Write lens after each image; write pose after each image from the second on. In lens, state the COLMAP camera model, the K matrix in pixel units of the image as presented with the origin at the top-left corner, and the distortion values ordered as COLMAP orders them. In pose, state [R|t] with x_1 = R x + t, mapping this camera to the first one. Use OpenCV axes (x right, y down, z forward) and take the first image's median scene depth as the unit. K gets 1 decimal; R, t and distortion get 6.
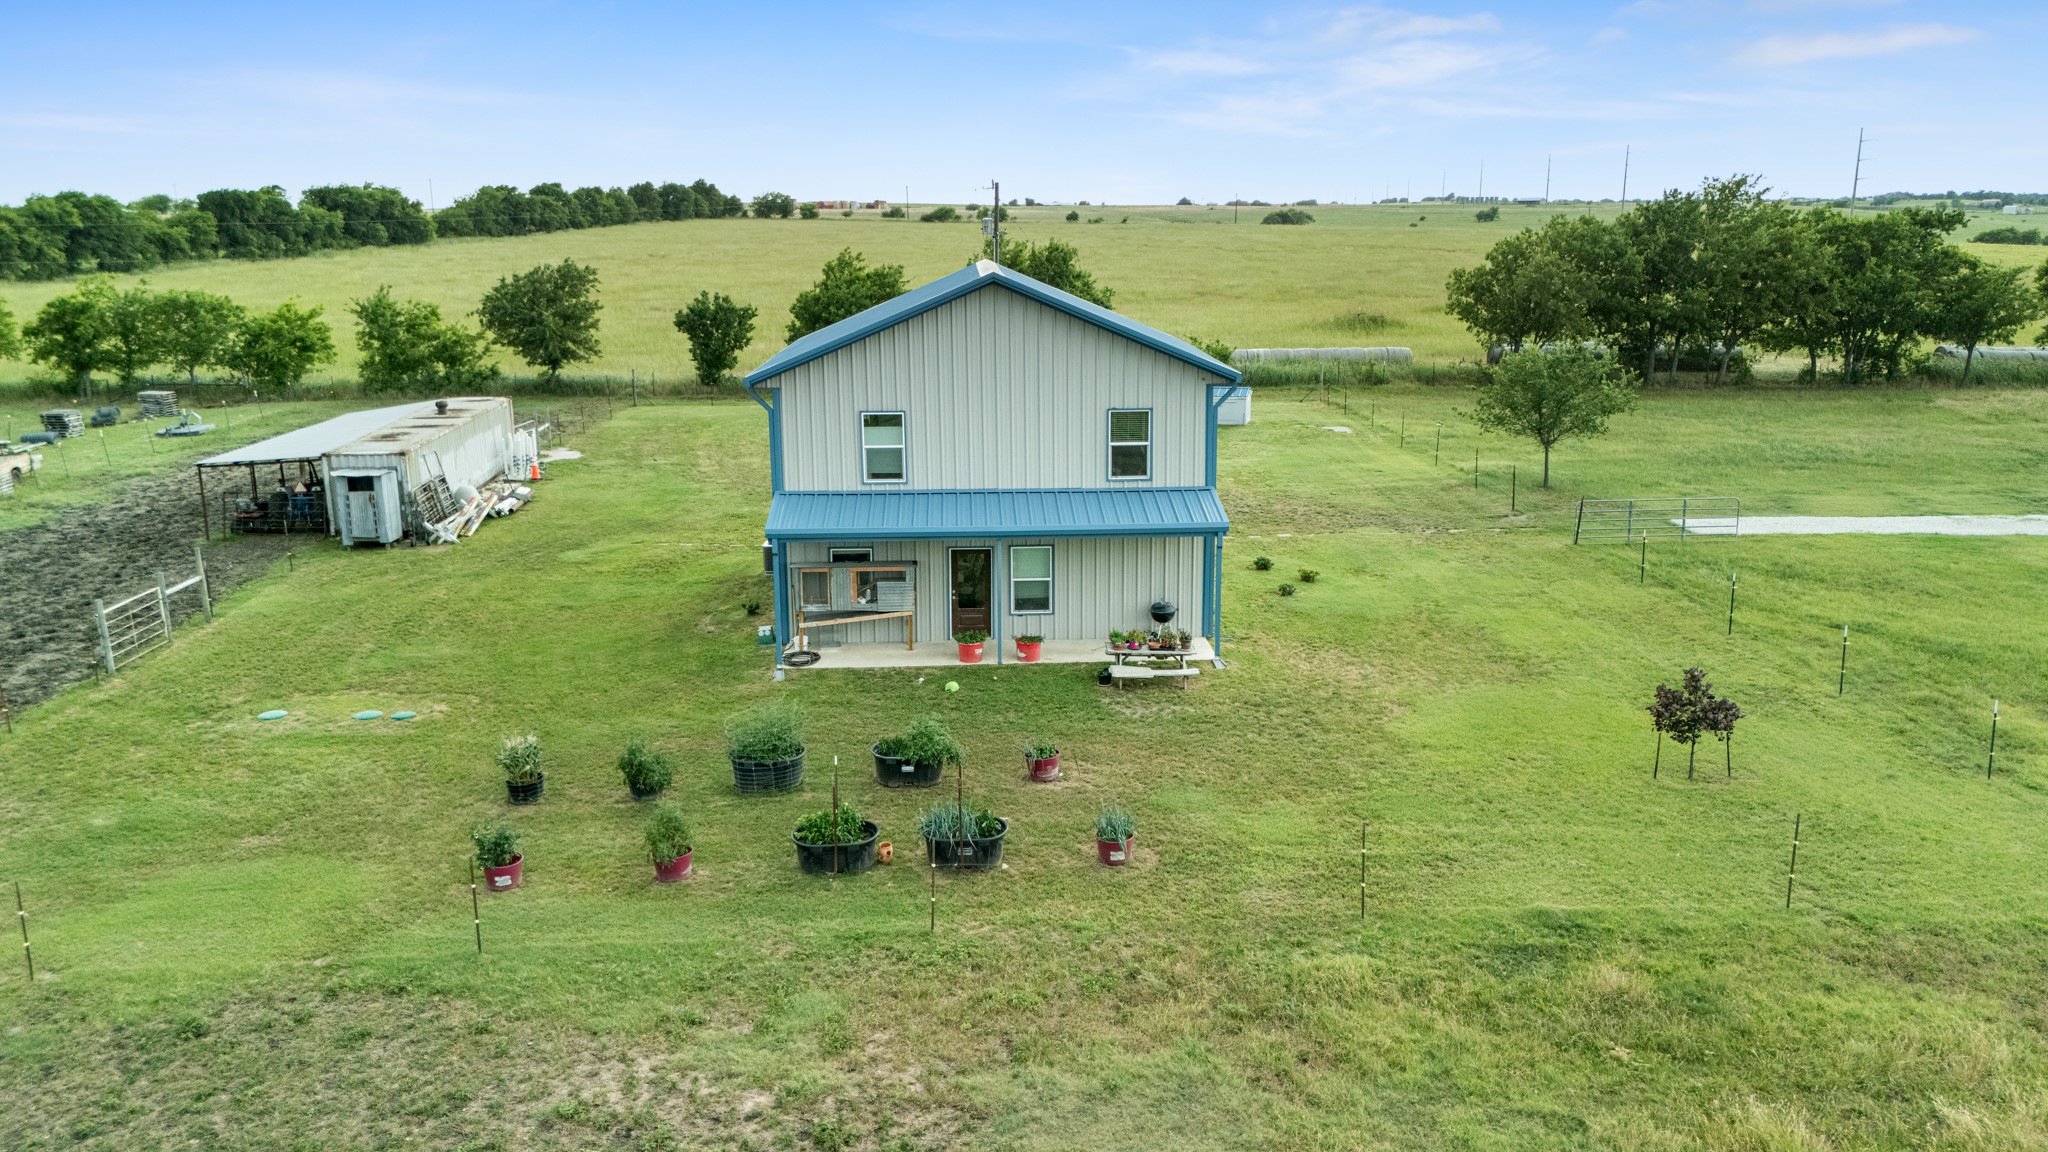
lens RADIAL K [[1605.8, 0, 1028.9], [0, 1605.8, 529.7], [0, 0, 1]] dist [0.071396, -0.058354]
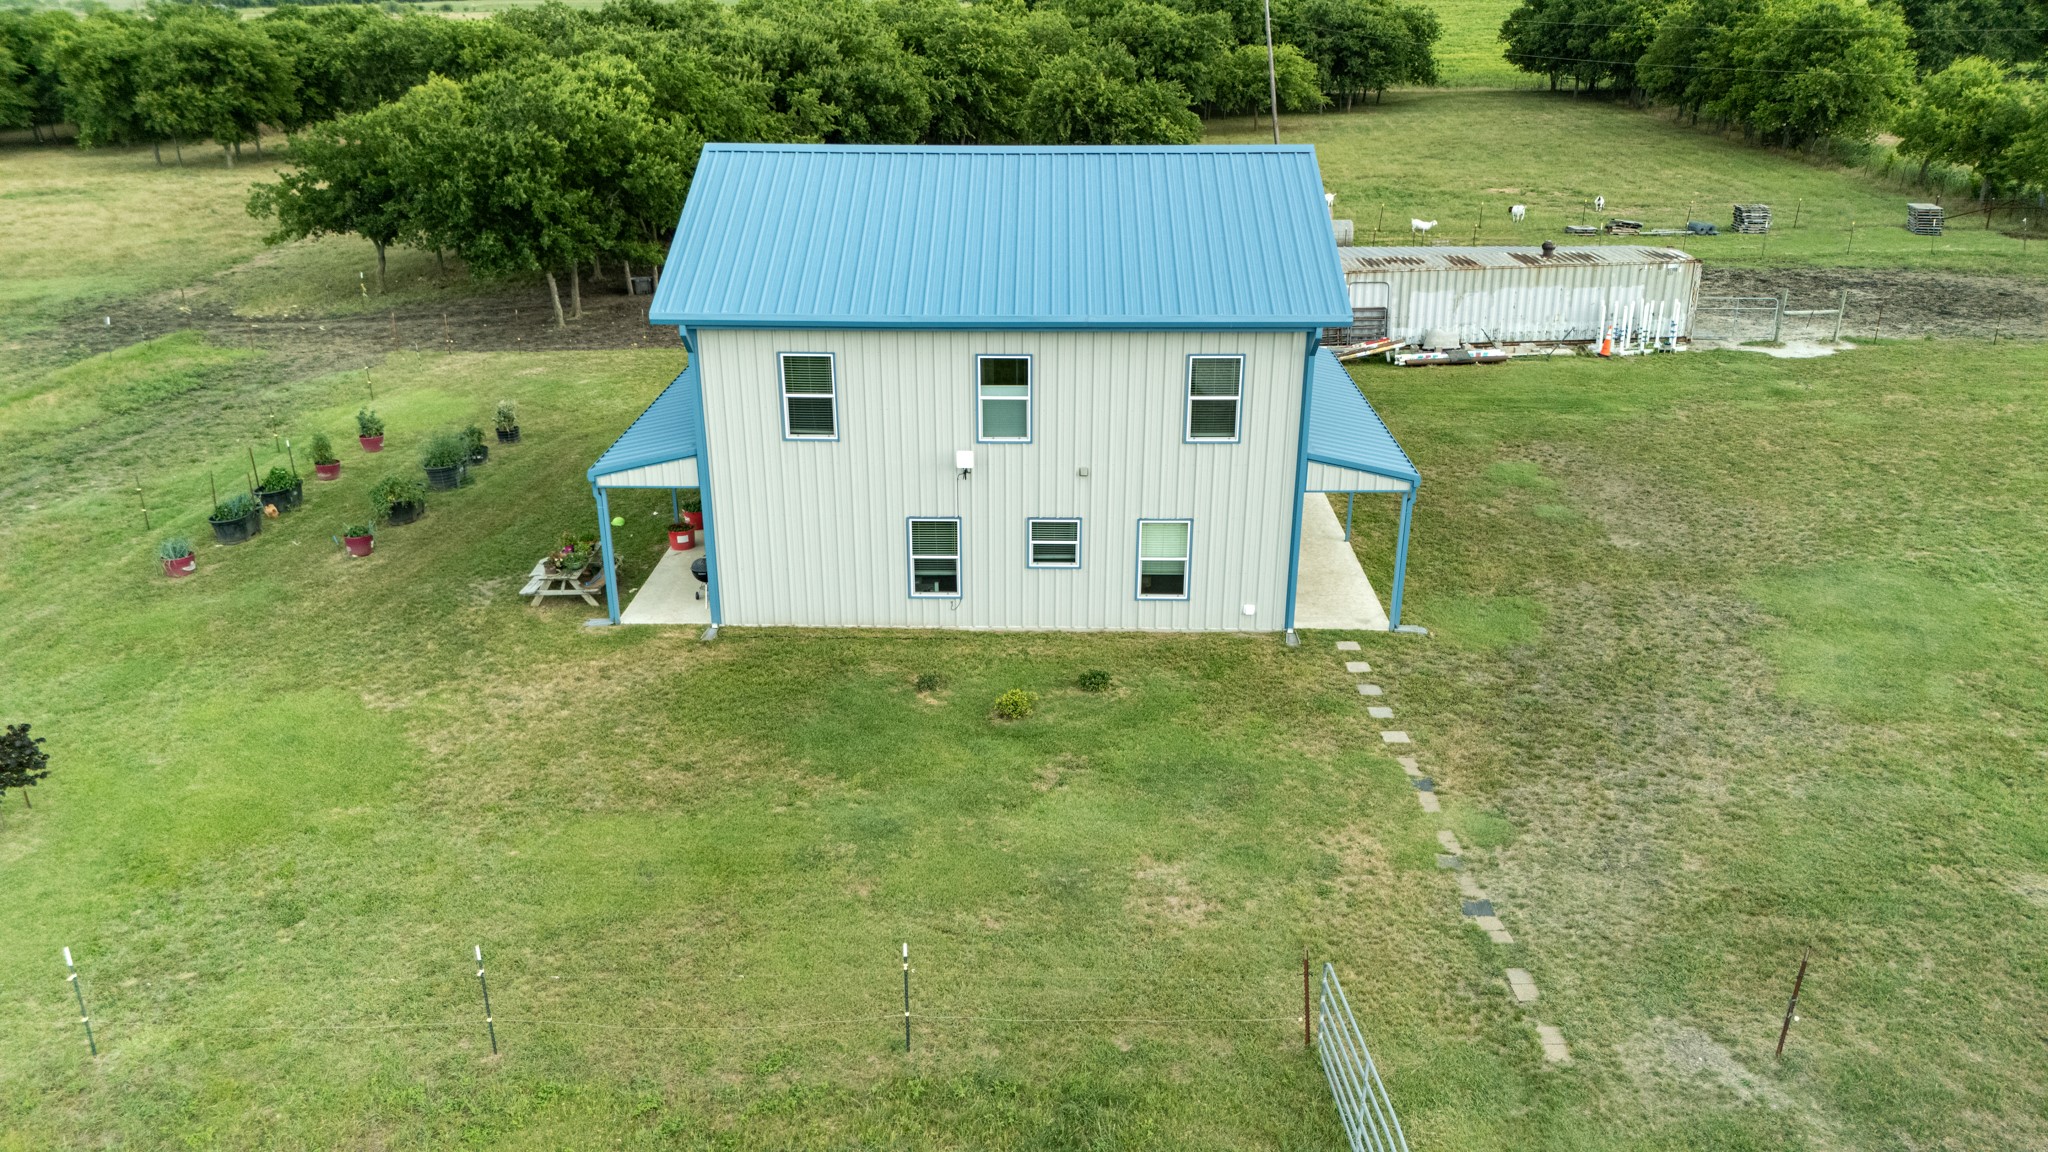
lens RADIAL K [[1529.3, 0, 1018.2], [0, 1529.3, 513.2], [0, 0, 1]] dist [0.068462, -0.054087]
pose [[-0.037252, 0.344908, -0.937897, 0.834279], [-0.194072, 0.918182, 0.345366, -0.292528], [0.980280, 0.194885, 0.032733, 1.137498]]
